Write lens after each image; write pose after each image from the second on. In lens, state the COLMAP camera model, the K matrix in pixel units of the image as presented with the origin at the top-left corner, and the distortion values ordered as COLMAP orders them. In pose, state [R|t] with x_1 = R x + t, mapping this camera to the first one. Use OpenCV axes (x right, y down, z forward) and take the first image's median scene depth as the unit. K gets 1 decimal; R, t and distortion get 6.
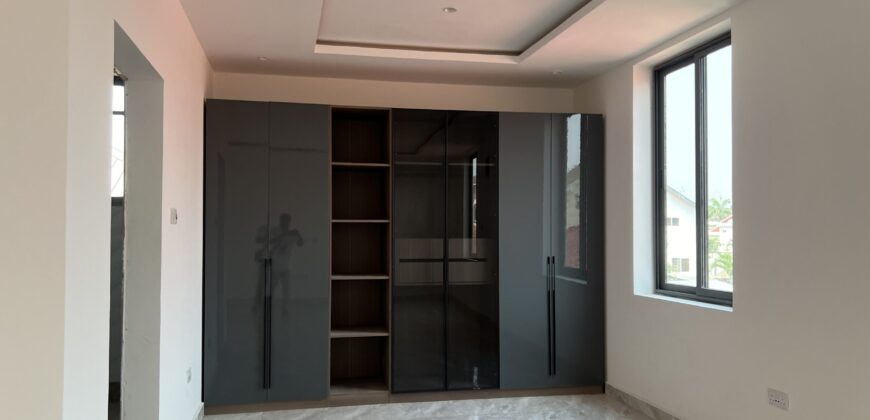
lens RADIAL K [[657.5, 0, 439.3], [0, 657.5, 212.4], [0, 0, 1]] dist [0.042883, -0.046329]
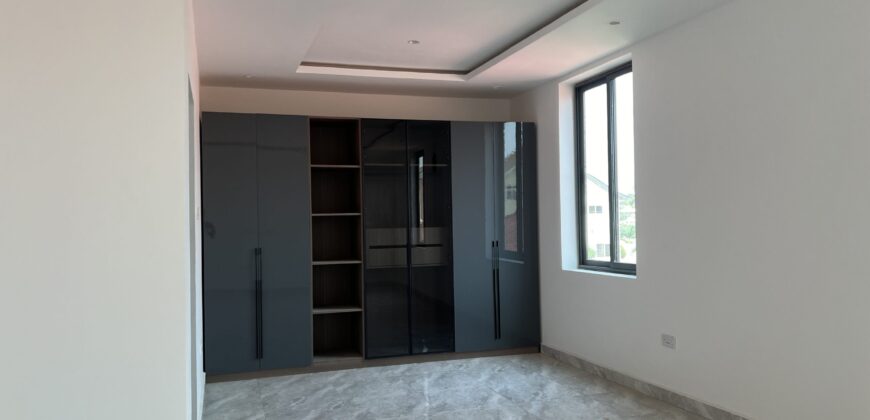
lens RADIAL K [[657.5, 0, 451.7], [0, 657.5, 206.1], [0, 0, 1]] dist [0.042883, -0.046329]
pose [[0.992232, -0.017220, 0.123206, -0.059288], [0.017012, 0.999852, 0.002740, -0.001554], [-0.123235, -0.000623, 0.992377, -0.193229]]
